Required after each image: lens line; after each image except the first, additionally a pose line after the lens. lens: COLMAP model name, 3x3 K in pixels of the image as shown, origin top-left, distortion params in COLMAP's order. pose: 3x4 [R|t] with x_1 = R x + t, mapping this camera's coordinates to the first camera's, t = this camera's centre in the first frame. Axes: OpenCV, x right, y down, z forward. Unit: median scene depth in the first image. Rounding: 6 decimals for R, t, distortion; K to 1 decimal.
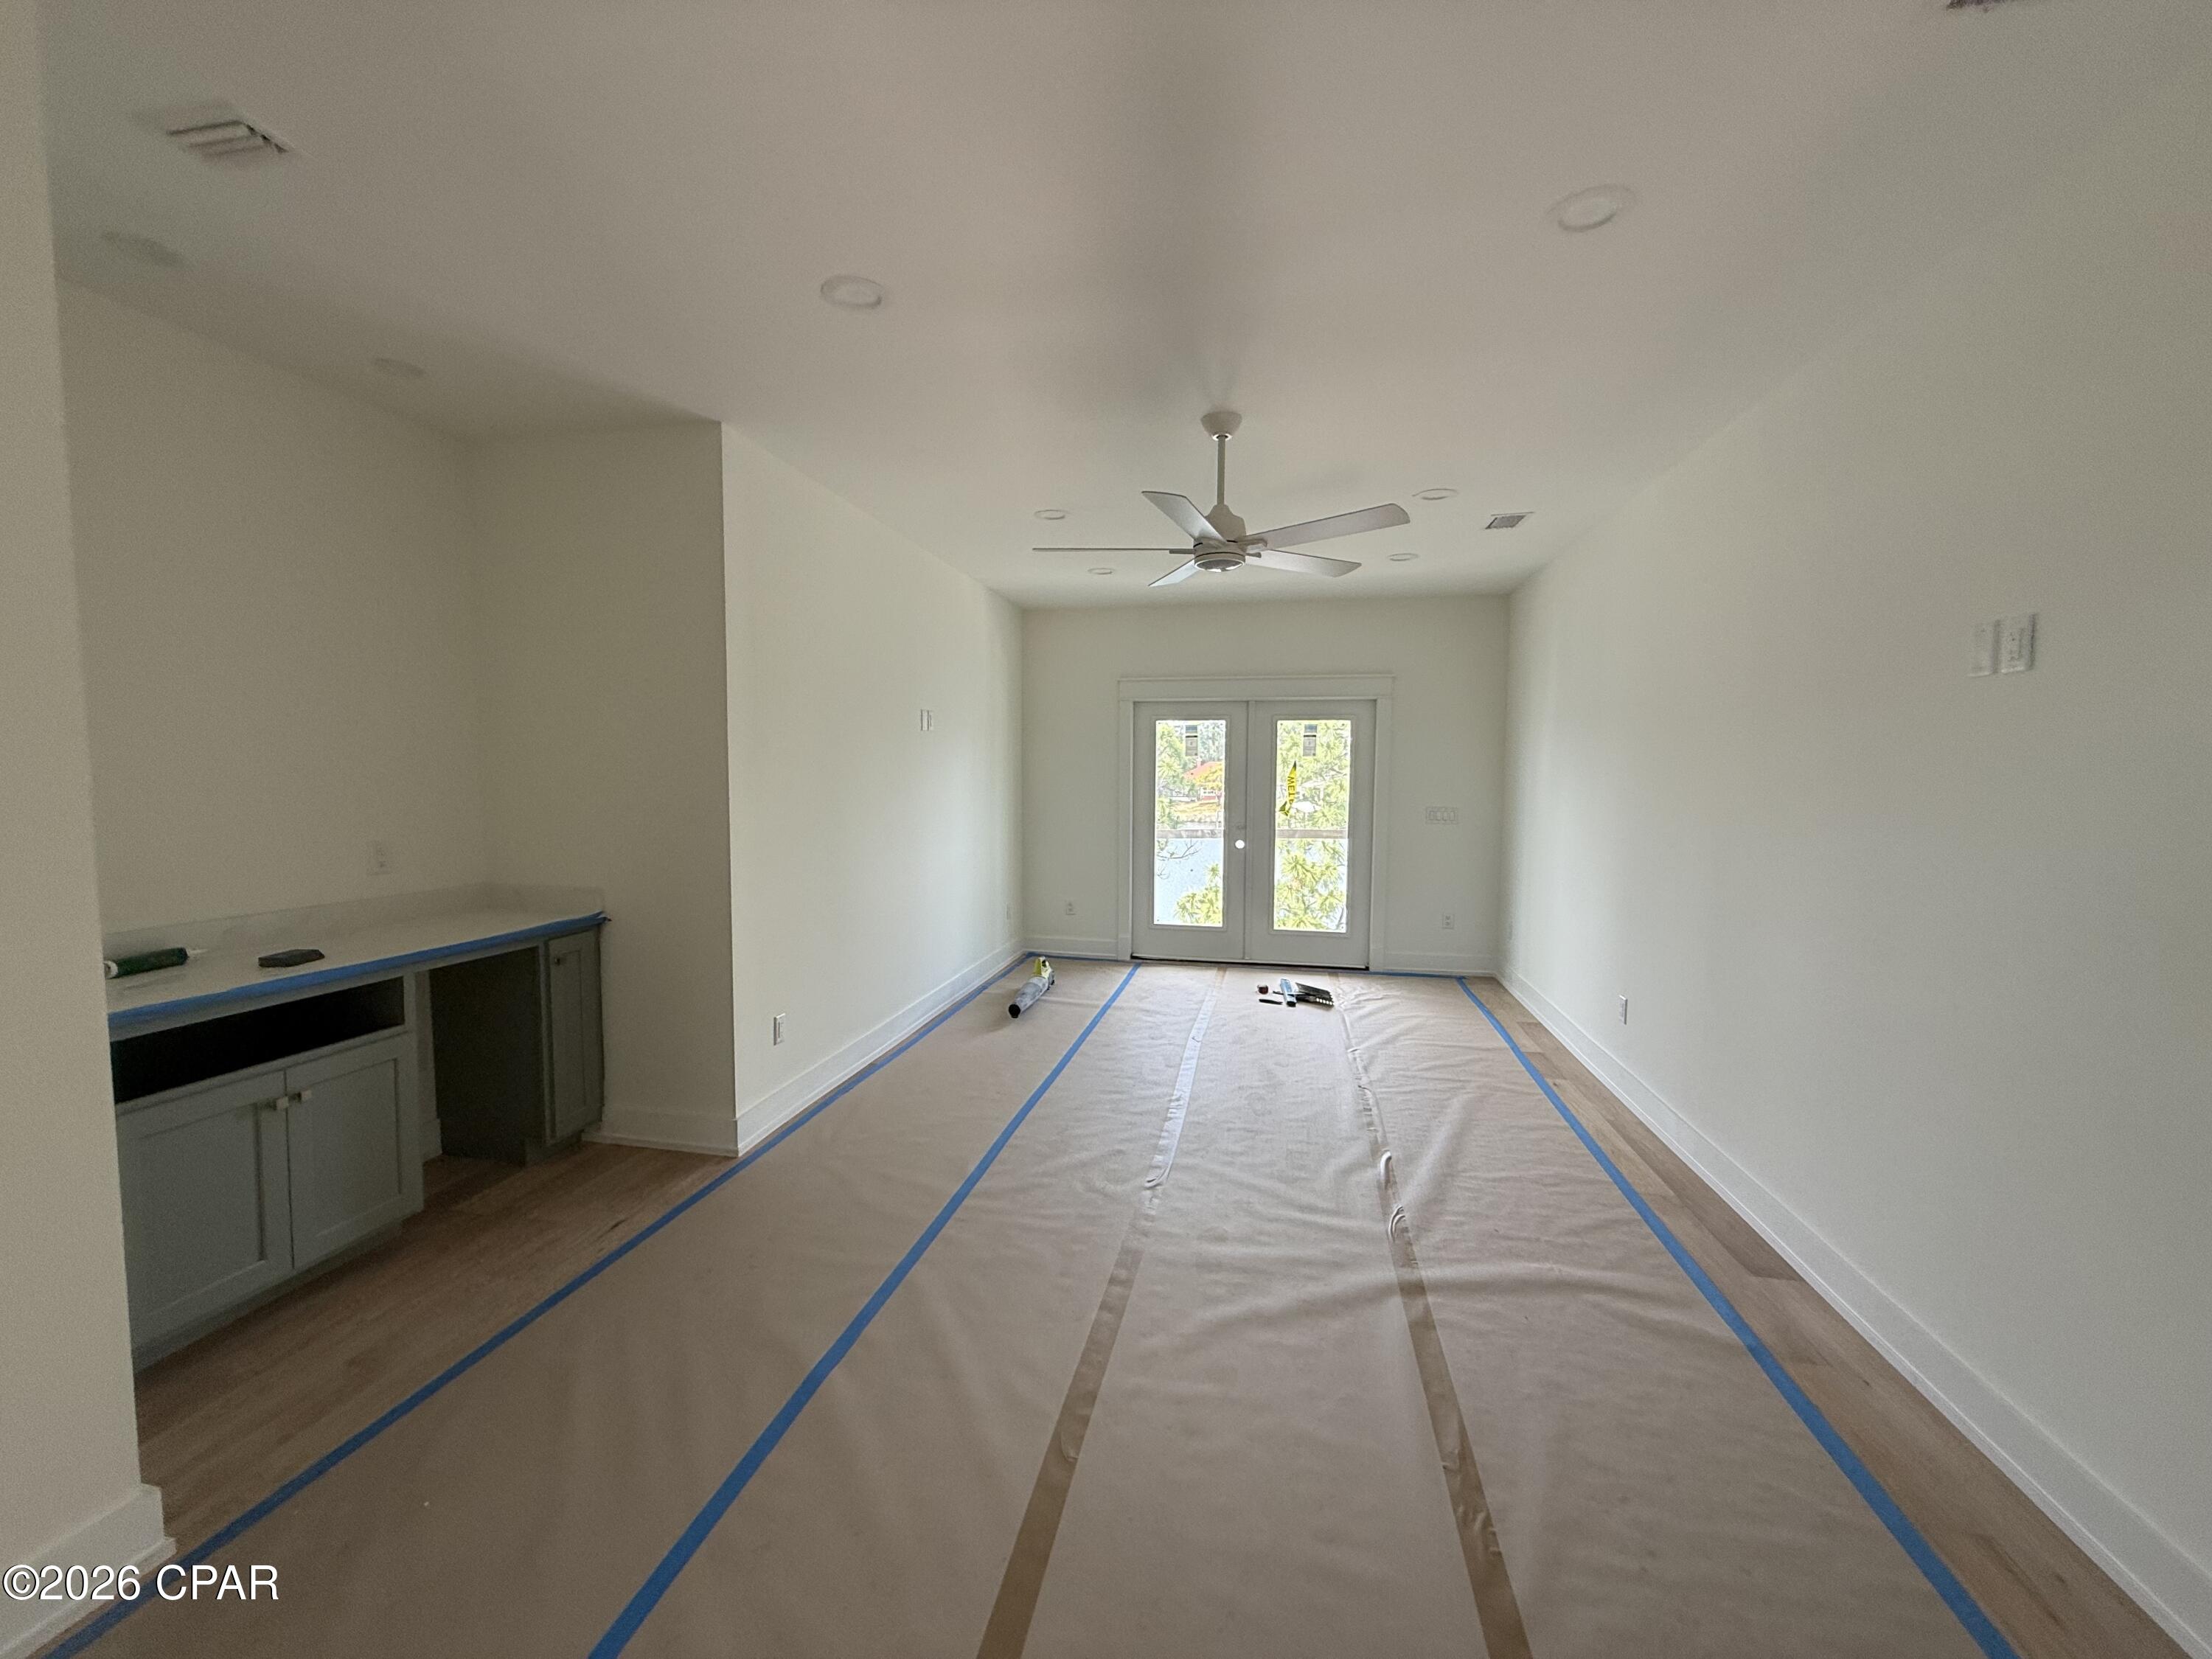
lens RADIAL K [[891.1, 0, 1105.5], [0, 891.1, 828.7], [0, 0, 1]] dist [-0.002174, 0.001501]
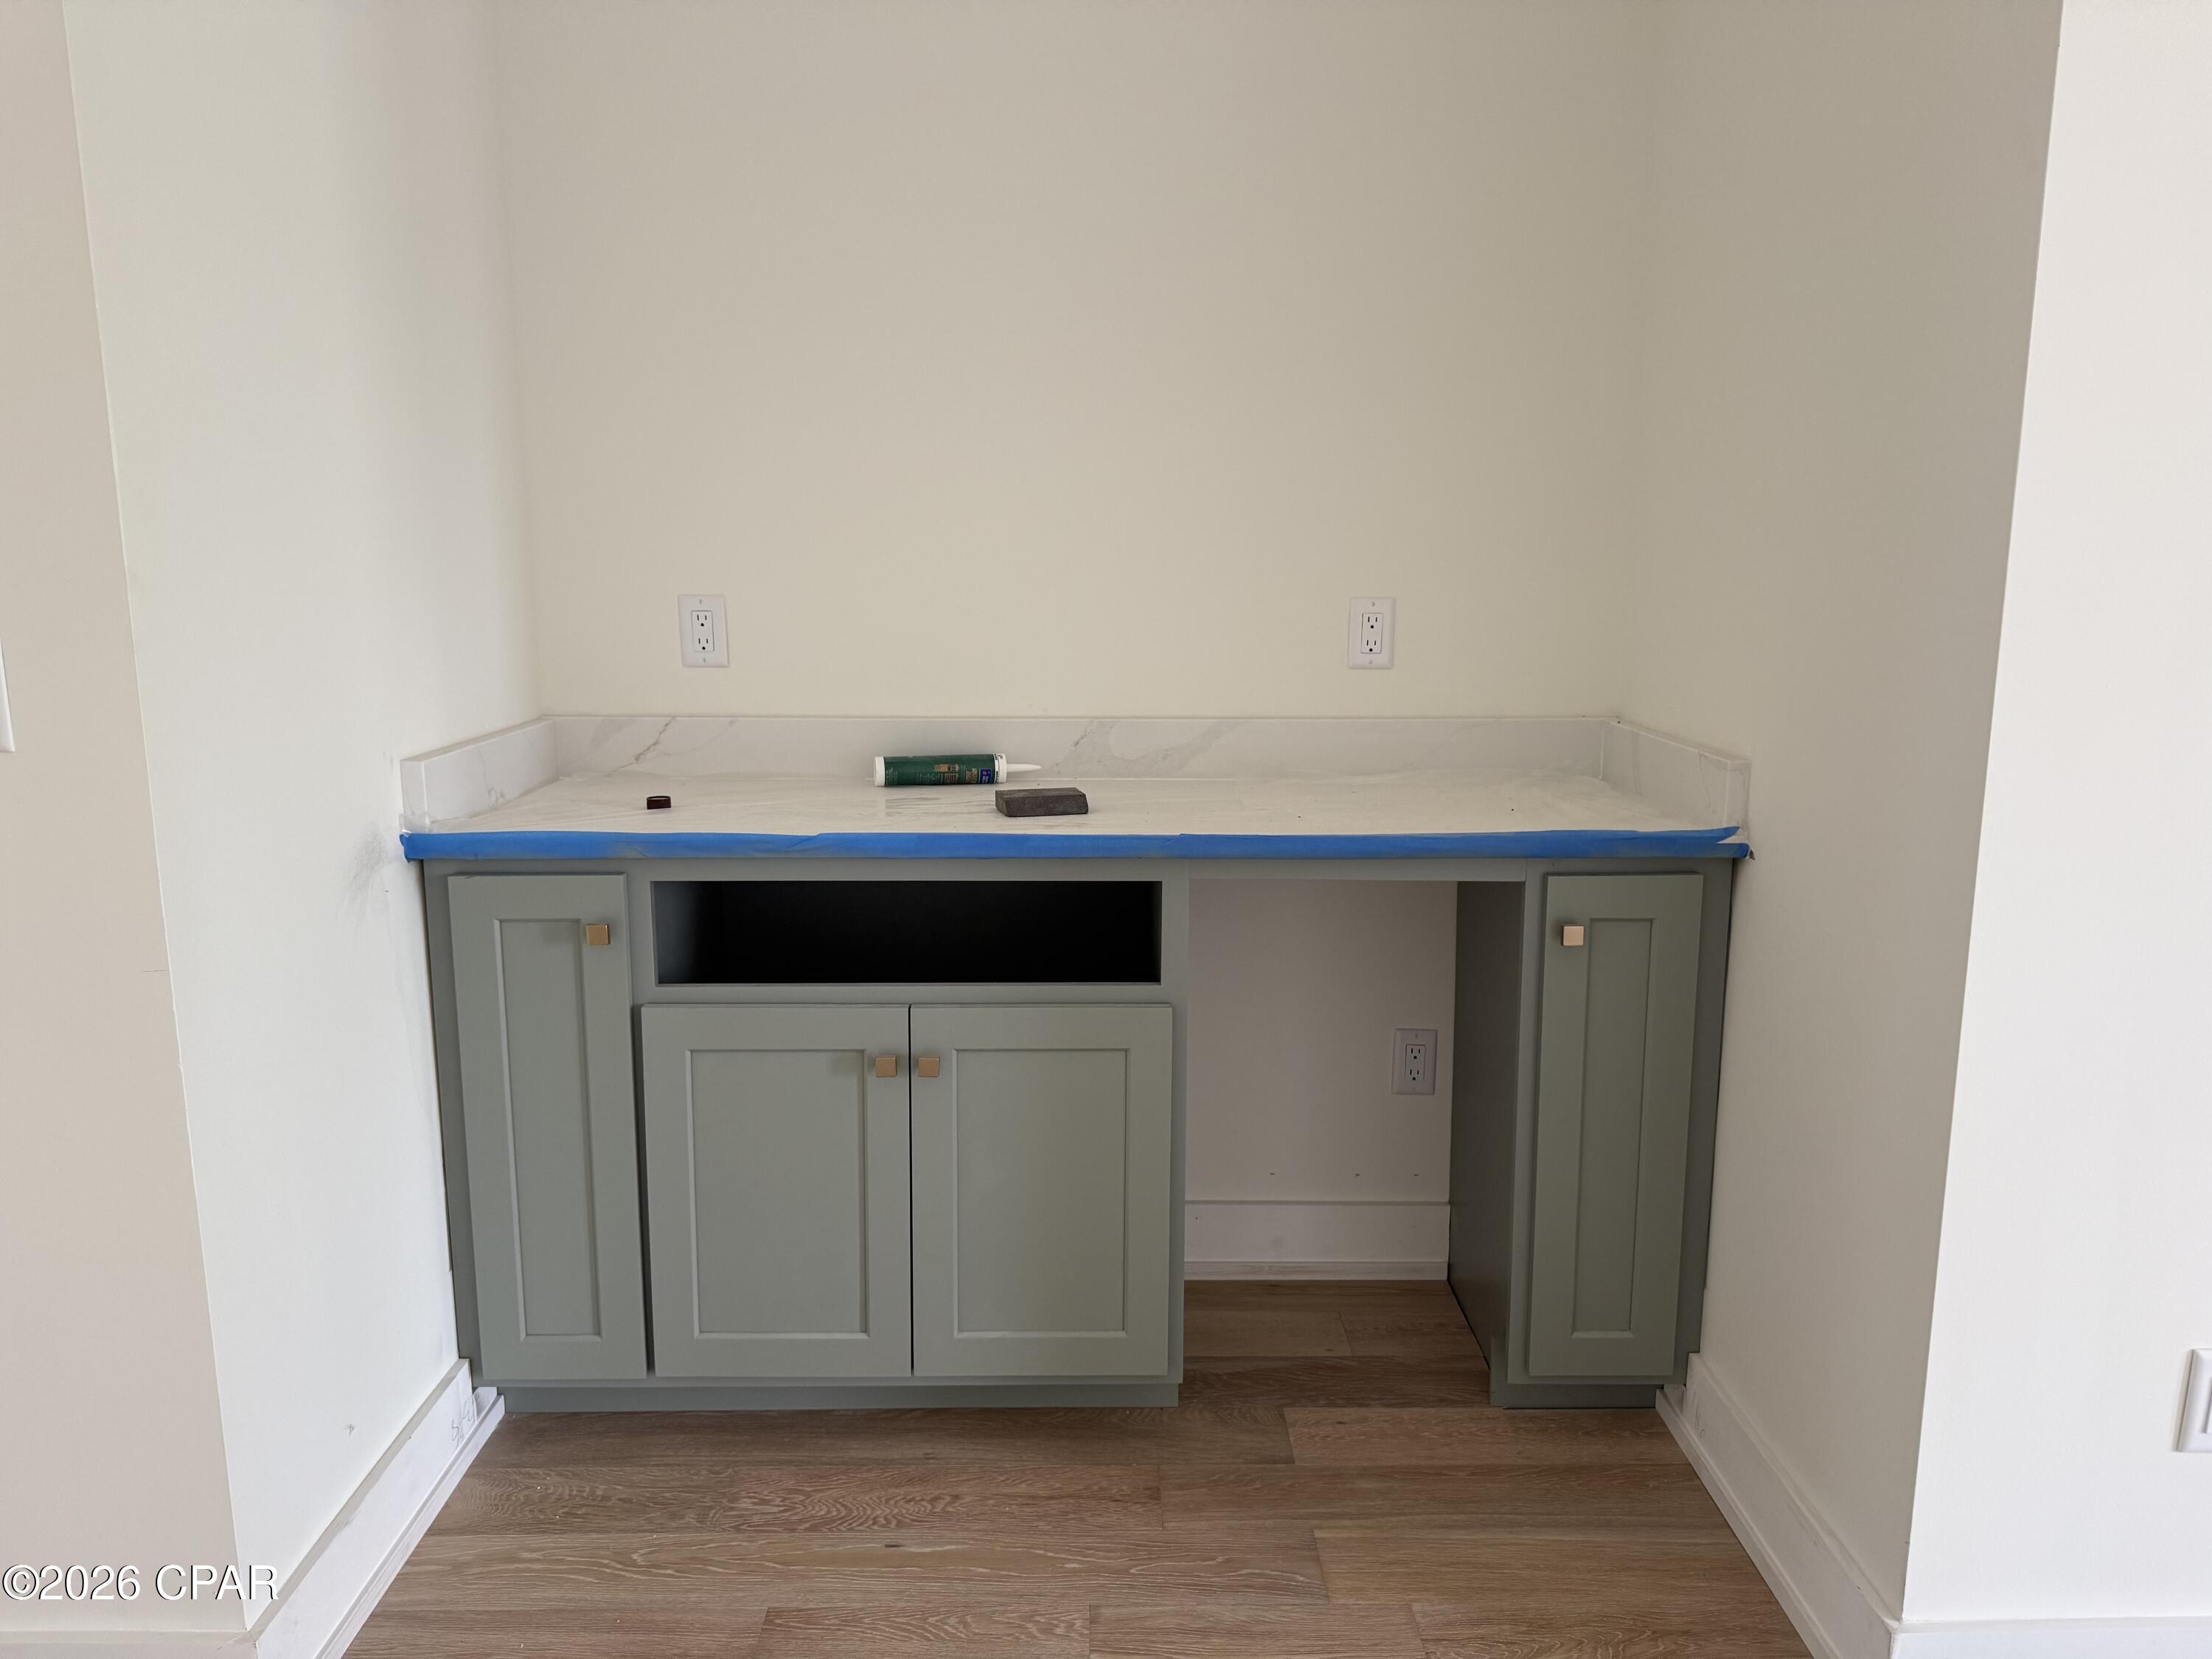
lens RADIAL K [[1546.3, 0, 1105.4], [0, 1546.3, 829.3], [0, 0, 1]] dist [0.003510, 0.001556]
pose [[0.209066, 0.162025, -0.964386, -0.046126], [-0.062678, 0.986371, 0.152131, 0.023412], [0.975891, 0.028640, 0.216372, 0.825630]]
